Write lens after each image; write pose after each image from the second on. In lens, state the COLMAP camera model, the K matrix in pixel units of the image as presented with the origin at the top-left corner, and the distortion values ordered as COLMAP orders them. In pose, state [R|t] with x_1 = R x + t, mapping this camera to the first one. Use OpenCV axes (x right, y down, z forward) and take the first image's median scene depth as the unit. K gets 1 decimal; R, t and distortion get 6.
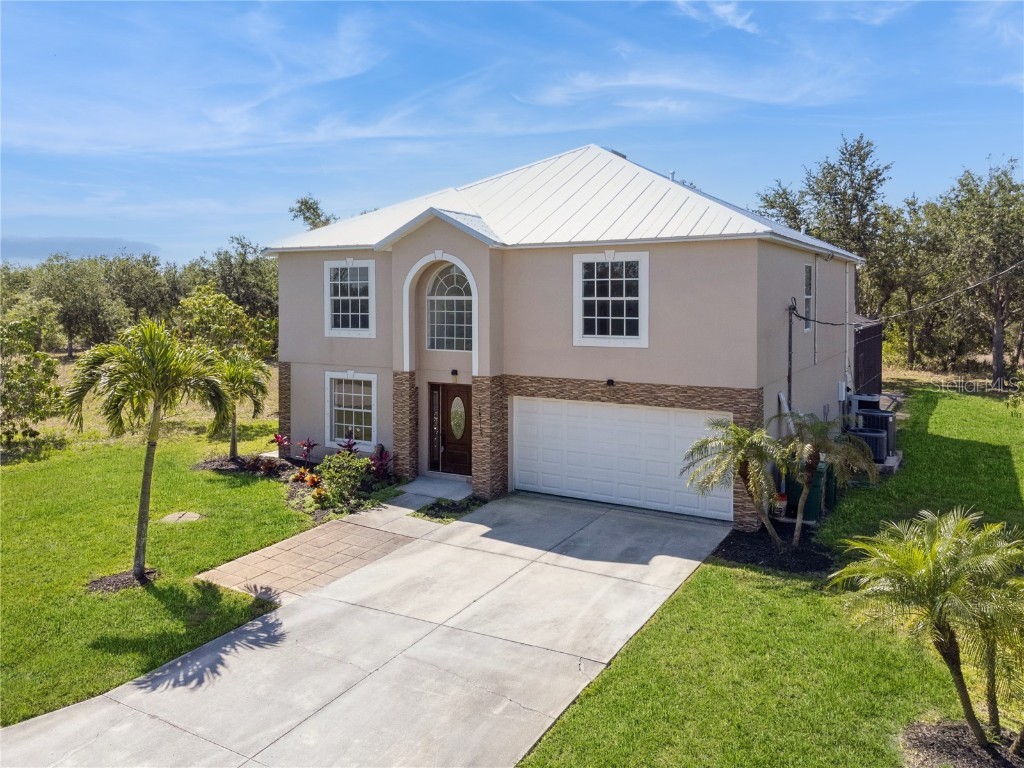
lens RADIAL K [[785.7, 0, 512.0], [0, 785.7, 384.0], [0, 0, 1]] dist [0.002120, 0.010402]
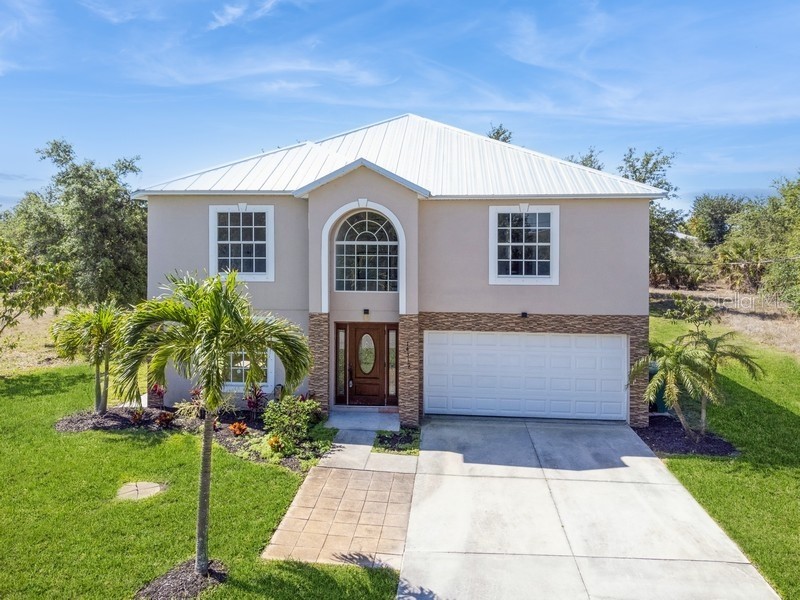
lens RADIAL K [[613.8, 0, 400.0], [0, 613.8, 300.0], [0, 0, 1]] dist [0.002120, 0.010402]
pose [[0.904627, -0.035870, 0.424691, -0.427612], [0.042042, 0.999102, -0.005168, -0.026951], [-0.424124, 0.022531, 0.905324, 0.237012]]
